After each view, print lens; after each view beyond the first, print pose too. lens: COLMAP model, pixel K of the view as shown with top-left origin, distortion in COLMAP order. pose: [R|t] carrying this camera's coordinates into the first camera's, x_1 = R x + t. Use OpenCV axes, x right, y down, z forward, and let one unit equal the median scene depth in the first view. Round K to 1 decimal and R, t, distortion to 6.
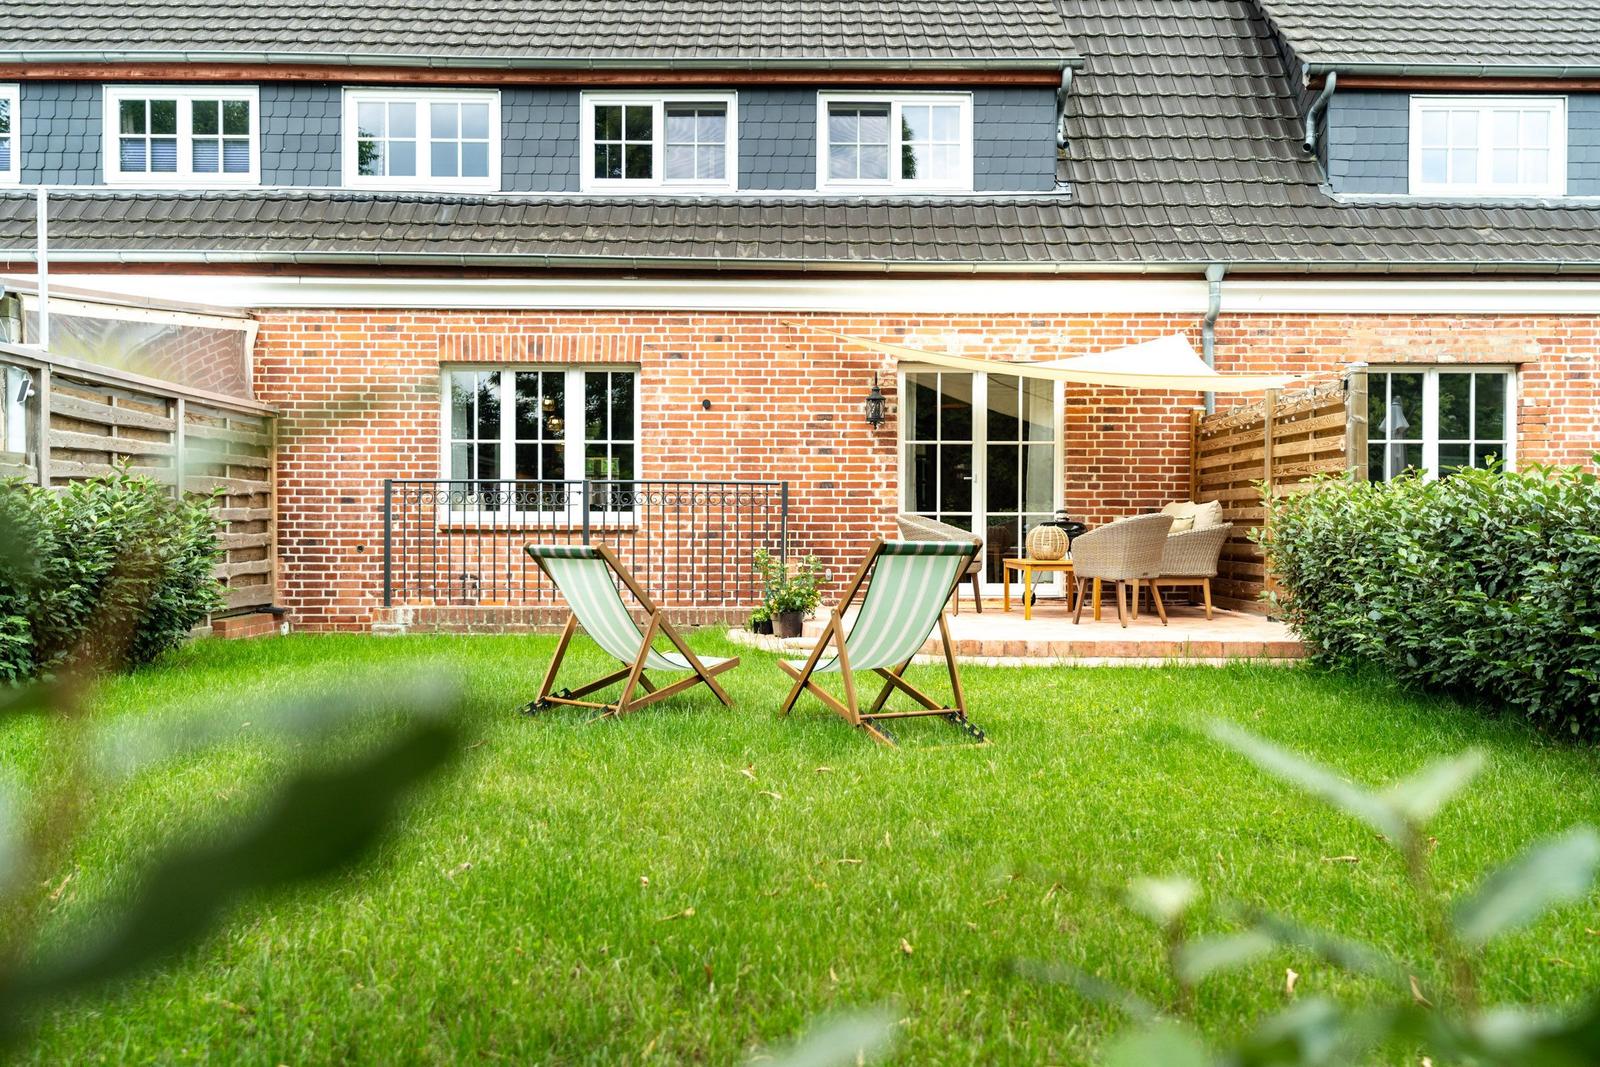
lens RADIAL K [[1373.3, 0, 809.8], [0, 1373.3, 535.9], [0, 0, 1]] dist [0.009569, 0.000914]
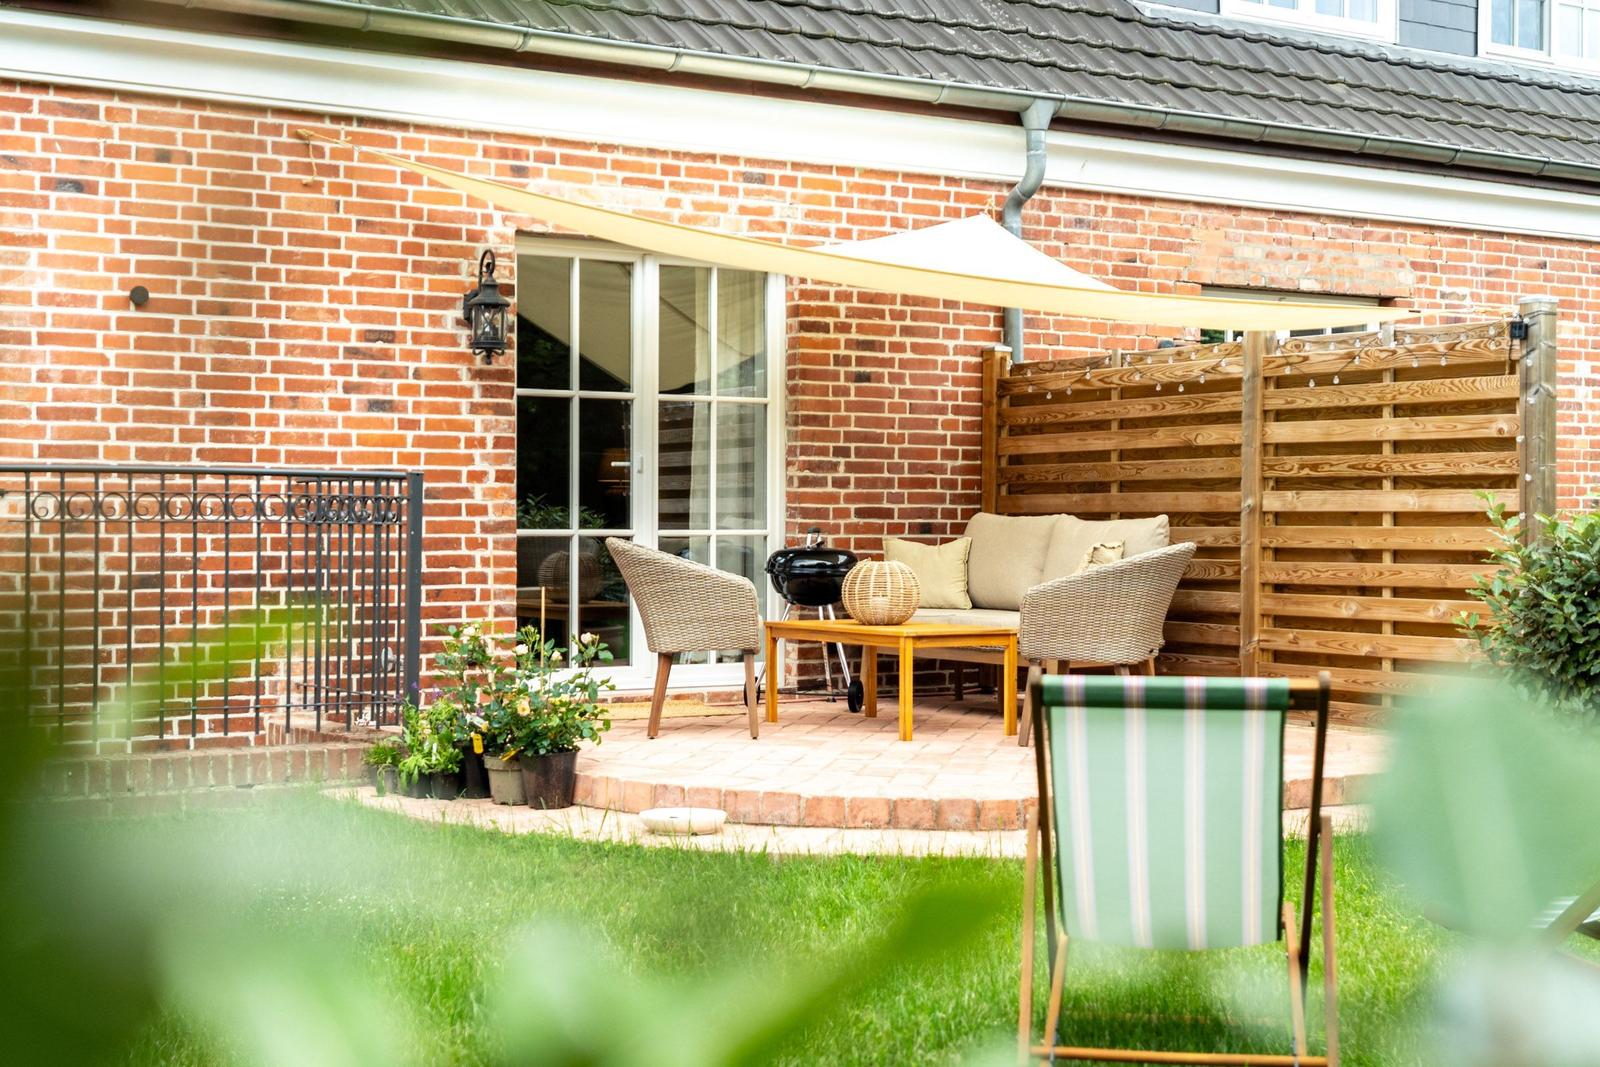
lens RADIAL K [[2336.4, 0, 808.4], [0, 2336.4, 535.2], [0, 0, 1]] dist [0.024647, 0.000000]
pose [[0.845677, -0.003211, 0.533685, -0.303006], [0.002019, 0.999994, 0.002816, -0.017781], [-0.533691, -0.001304, 0.845678, 0.217851]]
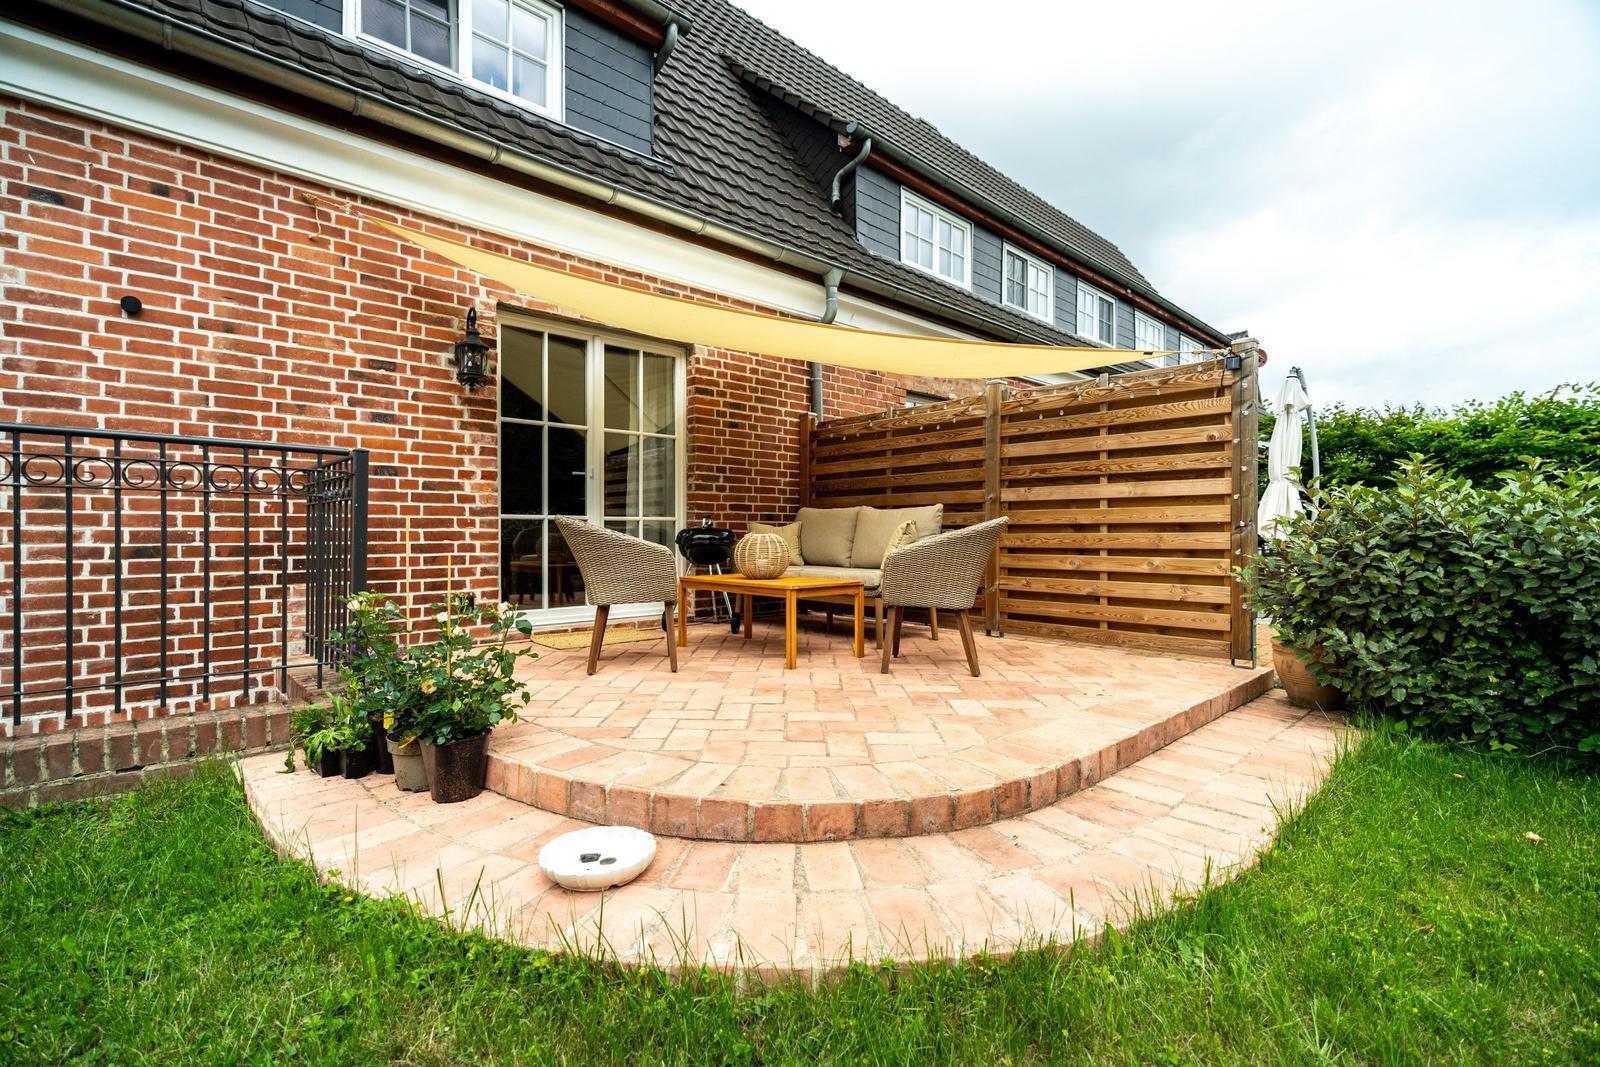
lens RADIAL K [[715.9, 0, 803.5], [0, 715.9, 534.2], [0, 0, 1]] dist [-0.009585, 0.003788]
pose [[0.736335, -0.004458, 0.676603, -0.070221], [0.006401, 0.999979, -0.000377, -0.005811], [-0.676587, 0.004608, 0.736348, 0.620413]]
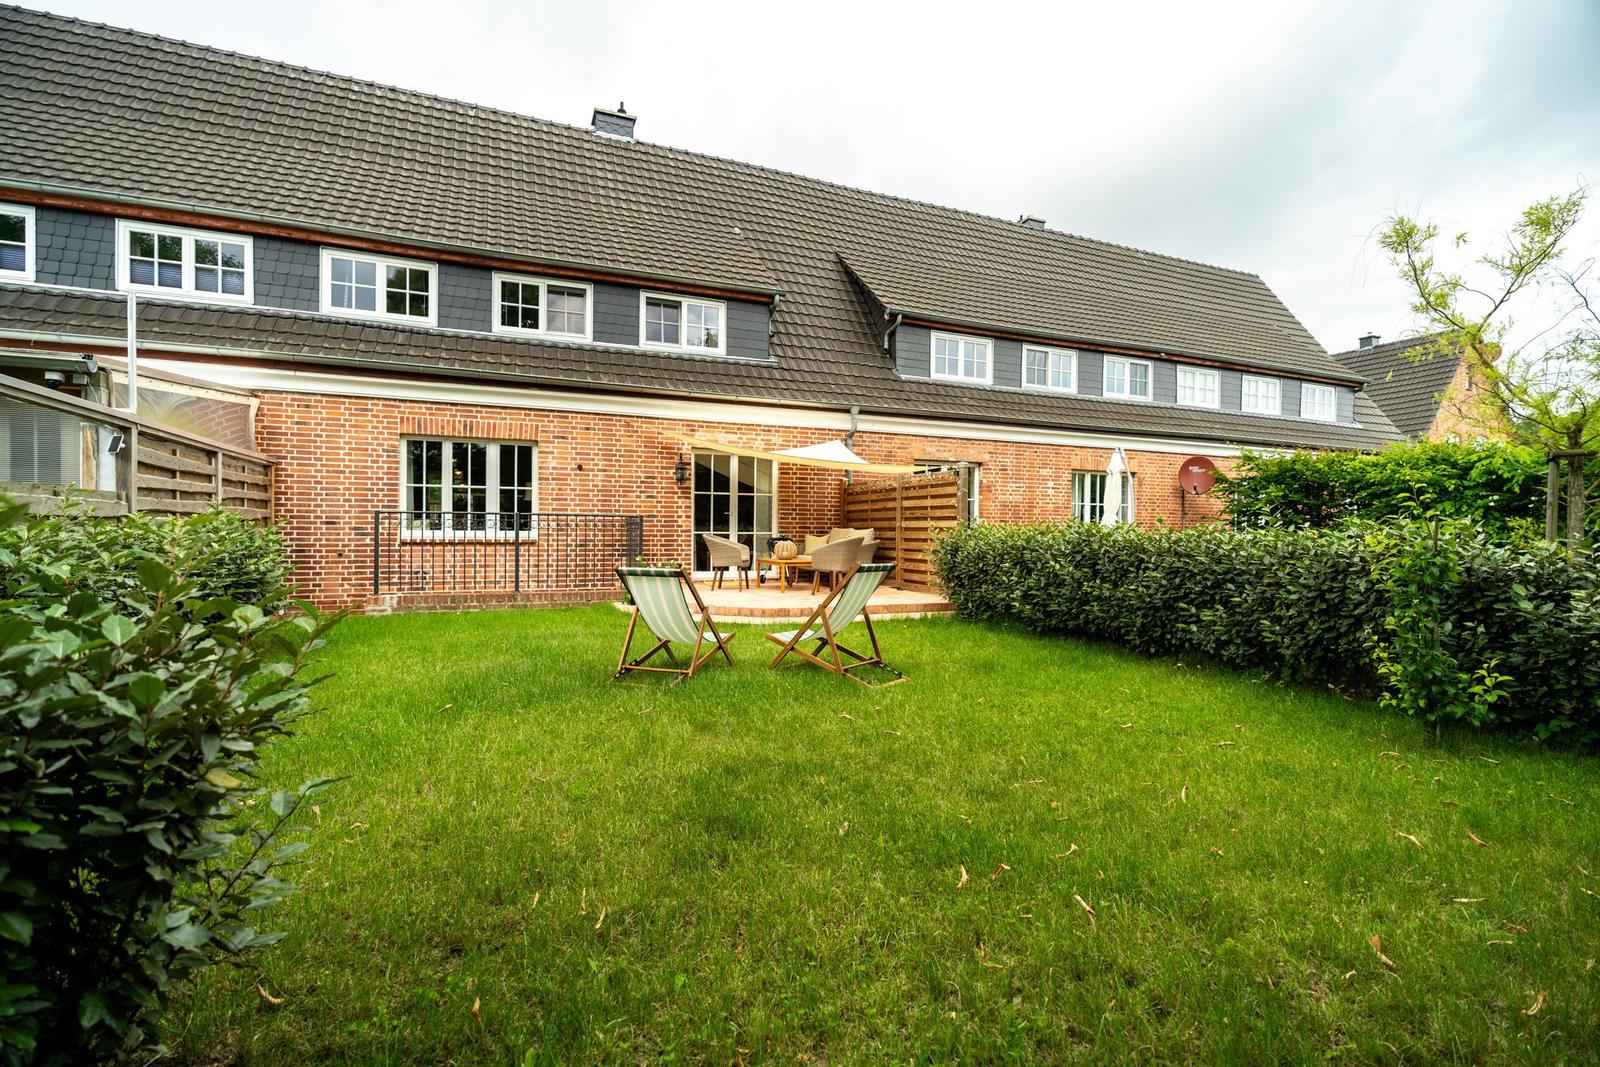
lens RADIAL K [[715.9, 0, 804.2], [0, 715.9, 532.4], [0, 0, 1]] dist [-0.009585, 0.003788]
pose [[0.925488, 0.003559, 0.378760, -0.152024], [-0.003090, 0.999994, -0.001847, -0.015472], [-0.378764, 0.000539, 0.925493, 0.086517]]
